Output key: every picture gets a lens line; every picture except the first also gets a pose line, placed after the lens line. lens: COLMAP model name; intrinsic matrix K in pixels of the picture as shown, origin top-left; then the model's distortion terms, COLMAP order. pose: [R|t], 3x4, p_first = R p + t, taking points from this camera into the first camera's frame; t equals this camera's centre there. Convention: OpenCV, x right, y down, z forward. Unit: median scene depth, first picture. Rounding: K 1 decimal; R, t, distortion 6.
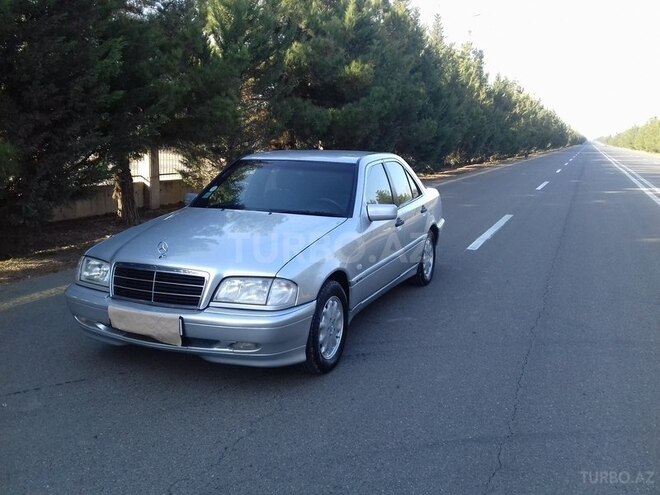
lens RADIAL K [[610.2, 0, 326.3], [0, 610.2, 246.3], [0, 0, 1]] dist [0.089456, -0.191993]
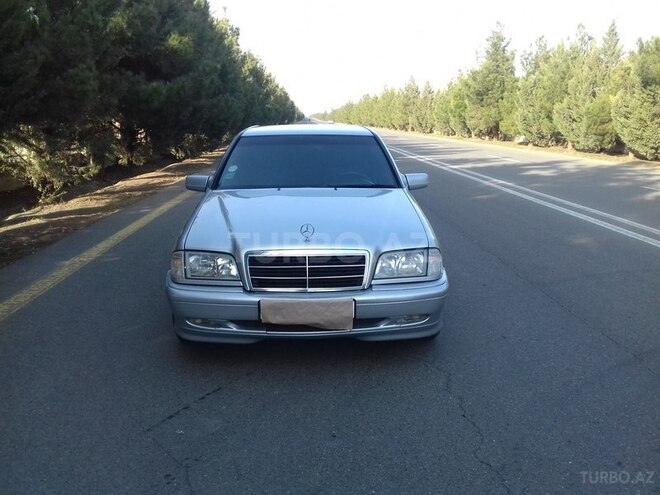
lens RADIAL K [[610.2, 0, 326.3], [0, 610.2, 246.3], [0, 0, 1]] dist [0.089456, -0.191993]
pose [[0.905861, -0.105418, 0.410247, -0.607659], [0.091354, 0.994364, 0.053797, -0.019469], [-0.413606, -0.011255, 0.910386, 0.142058]]
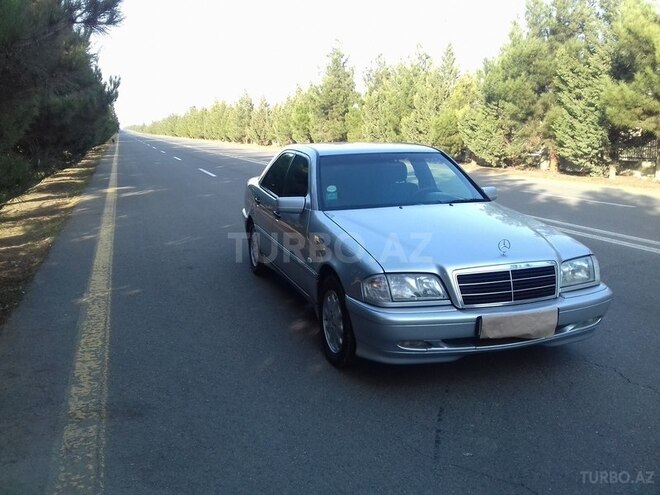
lens RADIAL K [[610.2, 0, 326.3], [0, 610.2, 246.3], [0, 0, 1]] dist [0.089456, -0.191993]
pose [[0.745975, -0.149449, 0.648988, -1.077539], [0.138556, 0.988000, 0.068254, -0.098479], [-0.651401, 0.039005, 0.757731, 0.438648]]
